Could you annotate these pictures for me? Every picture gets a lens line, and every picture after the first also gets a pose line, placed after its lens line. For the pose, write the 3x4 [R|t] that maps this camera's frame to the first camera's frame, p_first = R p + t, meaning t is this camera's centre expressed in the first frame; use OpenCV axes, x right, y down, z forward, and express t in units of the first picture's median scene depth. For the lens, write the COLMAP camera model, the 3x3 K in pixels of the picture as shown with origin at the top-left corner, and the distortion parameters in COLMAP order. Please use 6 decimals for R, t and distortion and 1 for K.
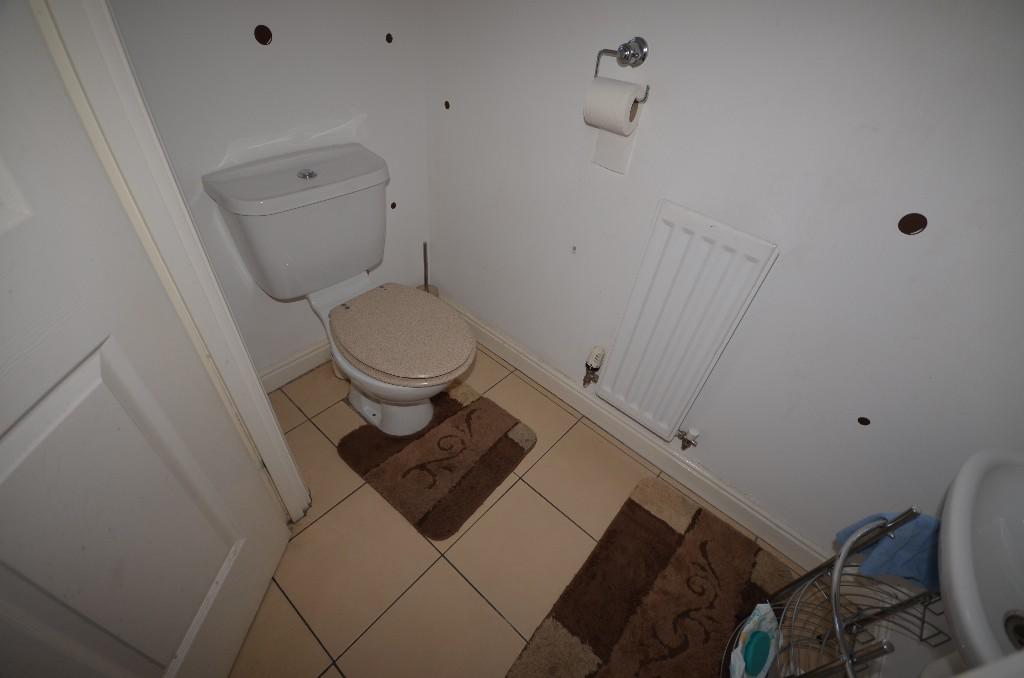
lens RADIAL K [[450.9, 0, 517.1], [0, 450.9, 341.6], [0, 0, 1]] dist [0.001731, 0.000177]
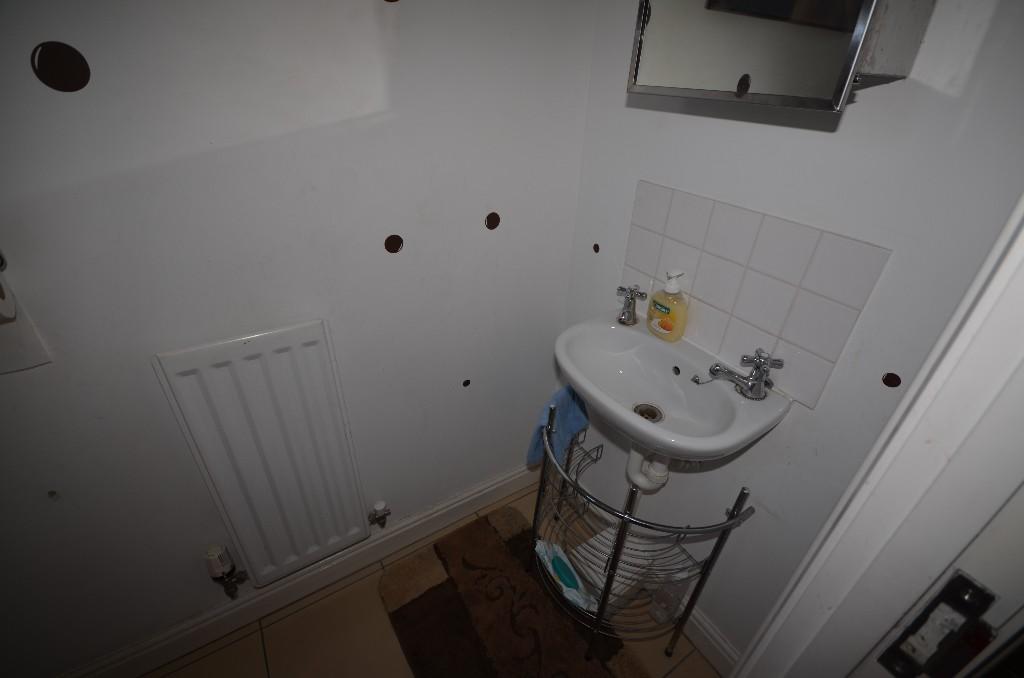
lens RADIAL K [[450.9, 0, 517.1], [0, 450.9, 341.6], [0, 0, 1]] dist [0.001731, 0.000177]
pose [[0.273818, -0.583618, 0.764469, -0.047694], [0.632619, 0.707993, 0.313910, -0.161578], [-0.724442, 0.397663, 0.563069, 0.140375]]
